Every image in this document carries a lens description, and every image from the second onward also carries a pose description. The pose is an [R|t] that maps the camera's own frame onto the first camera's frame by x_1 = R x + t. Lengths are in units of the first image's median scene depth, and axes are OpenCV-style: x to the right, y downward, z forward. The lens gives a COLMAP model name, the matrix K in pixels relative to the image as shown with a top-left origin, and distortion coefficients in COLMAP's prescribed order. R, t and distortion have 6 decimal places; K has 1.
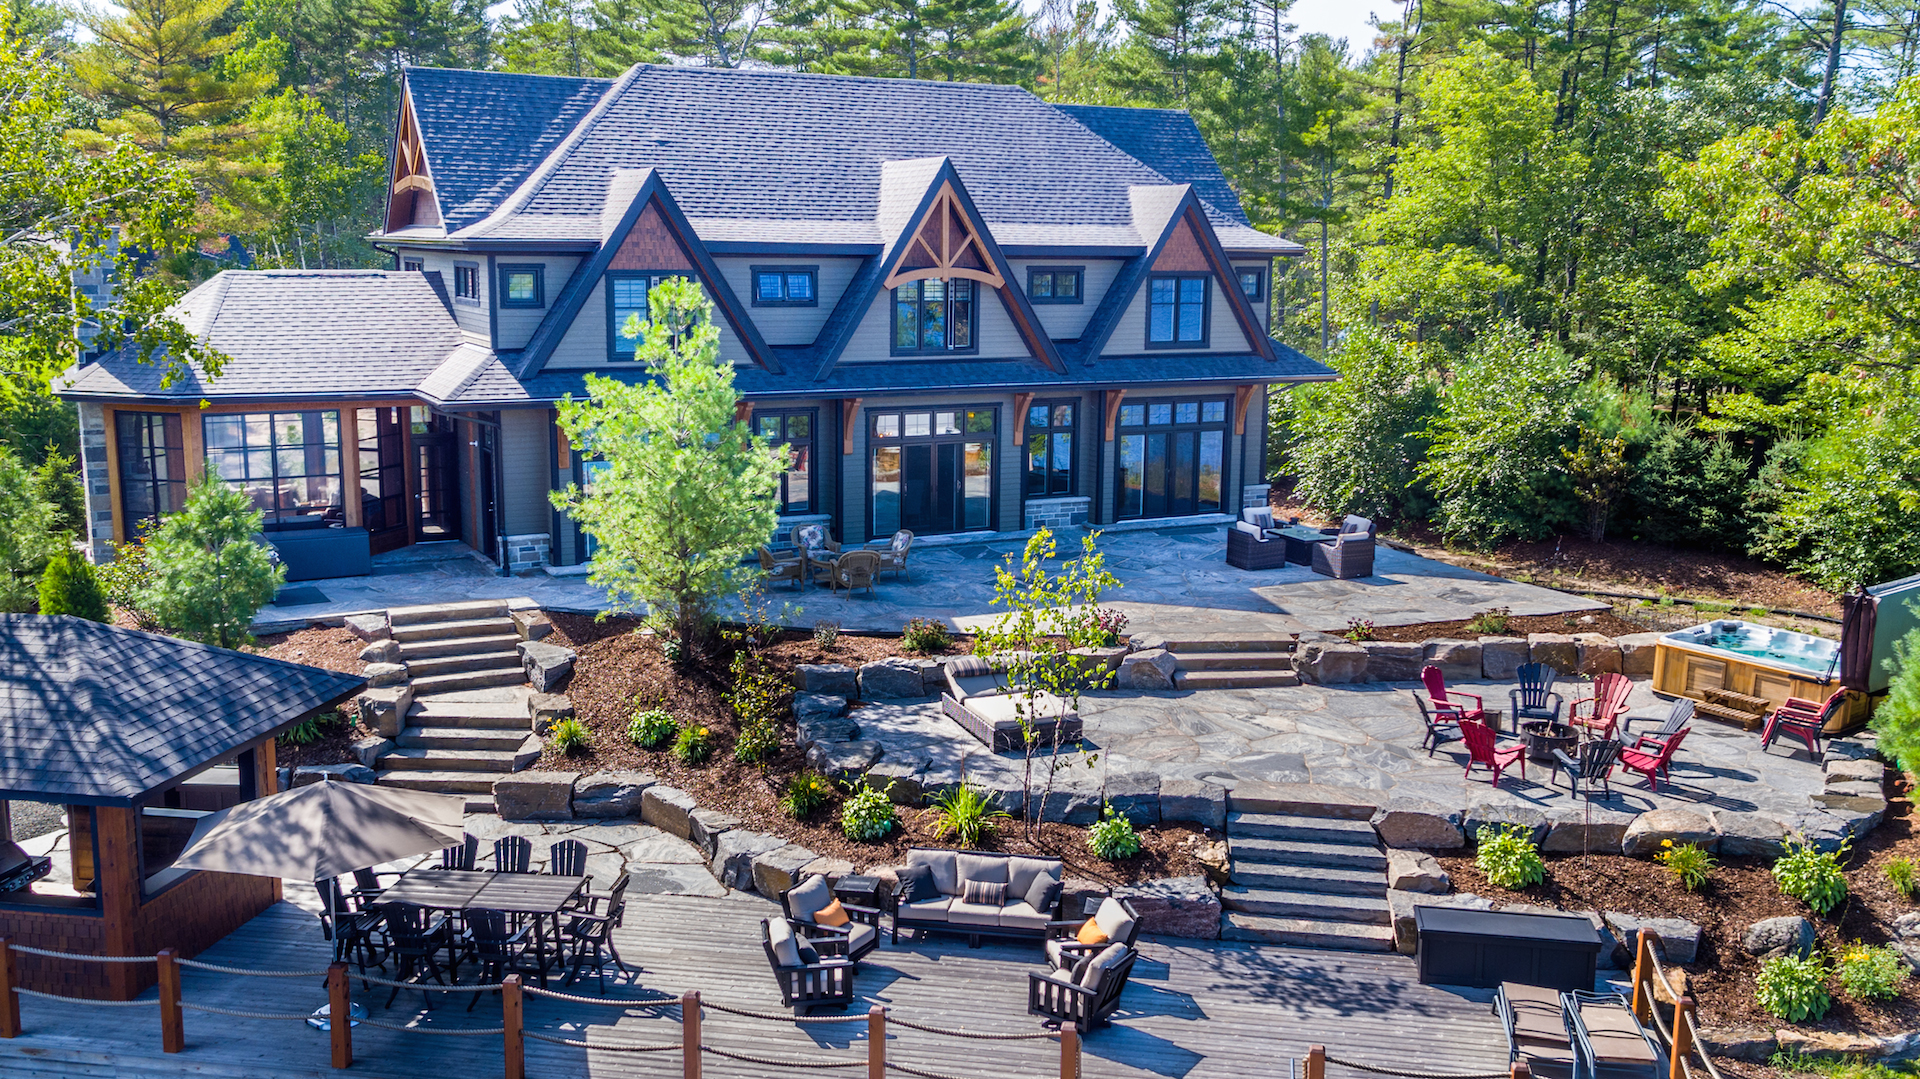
lens RADIAL K [[1926.4, 0, 1045.6], [0, 1926.4, 522.5], [0, 0, 1]] dist [0.028355, 0.000000]
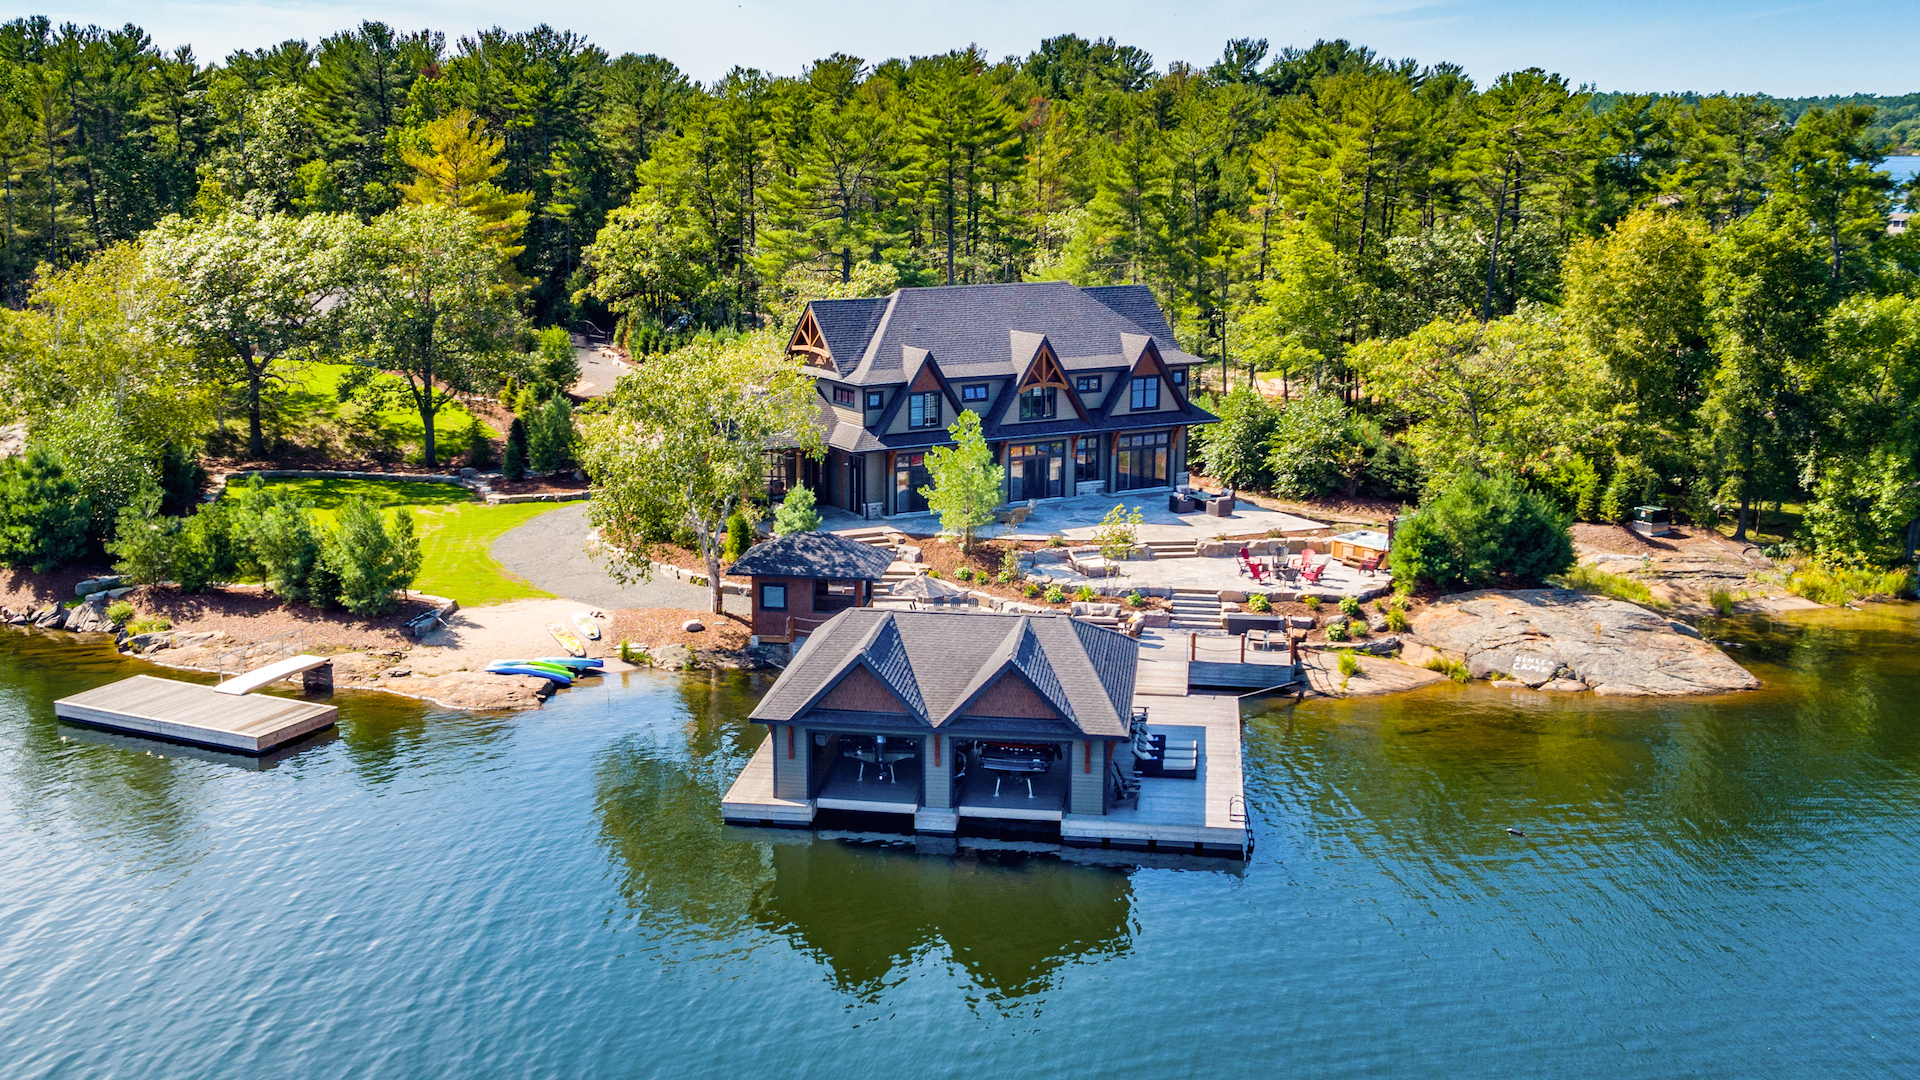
lens RADIAL K [[1695.6, 0, 948.3], [0, 1695.6, 537.5], [0, 0, 1]] dist [0.018476, -0.020508]
pose [[0.999347, -0.013179, -0.033656, -0.101480], [0.014493, 0.999130, 0.039113, -0.029917], [0.033111, -0.039576, 0.998668, -1.030486]]
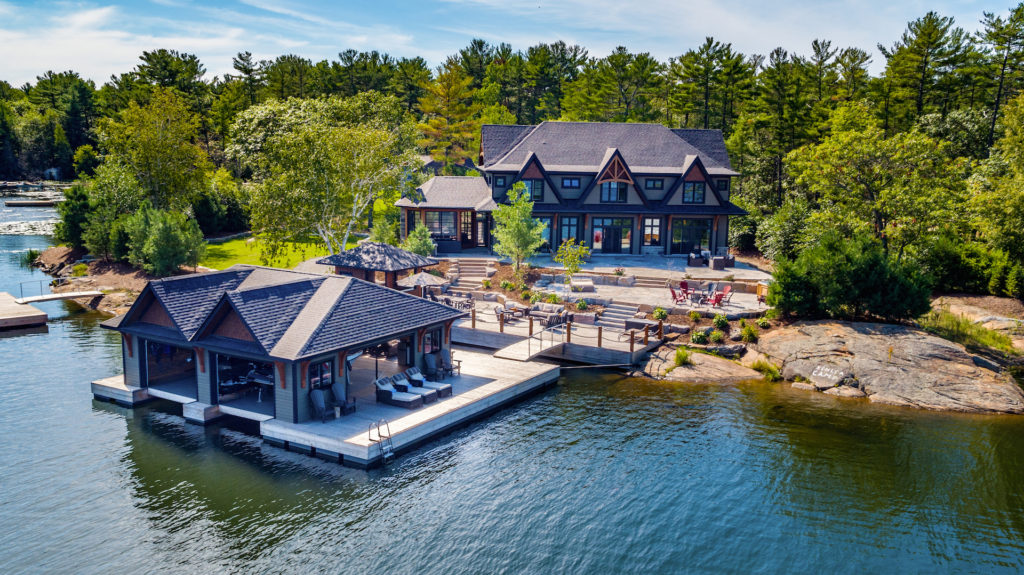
lens RADIAL K [[839.8, 0, 513.3], [0, 839.8, 290.3], [0, 0, 1]] dist [0.017315, 0.002588]
pose [[0.935092, 0.068096, -0.347802, 0.336363], [-0.063881, 0.997679, 0.023586, 0.052251], [0.348601, 0.000163, 0.937271, -0.551604]]
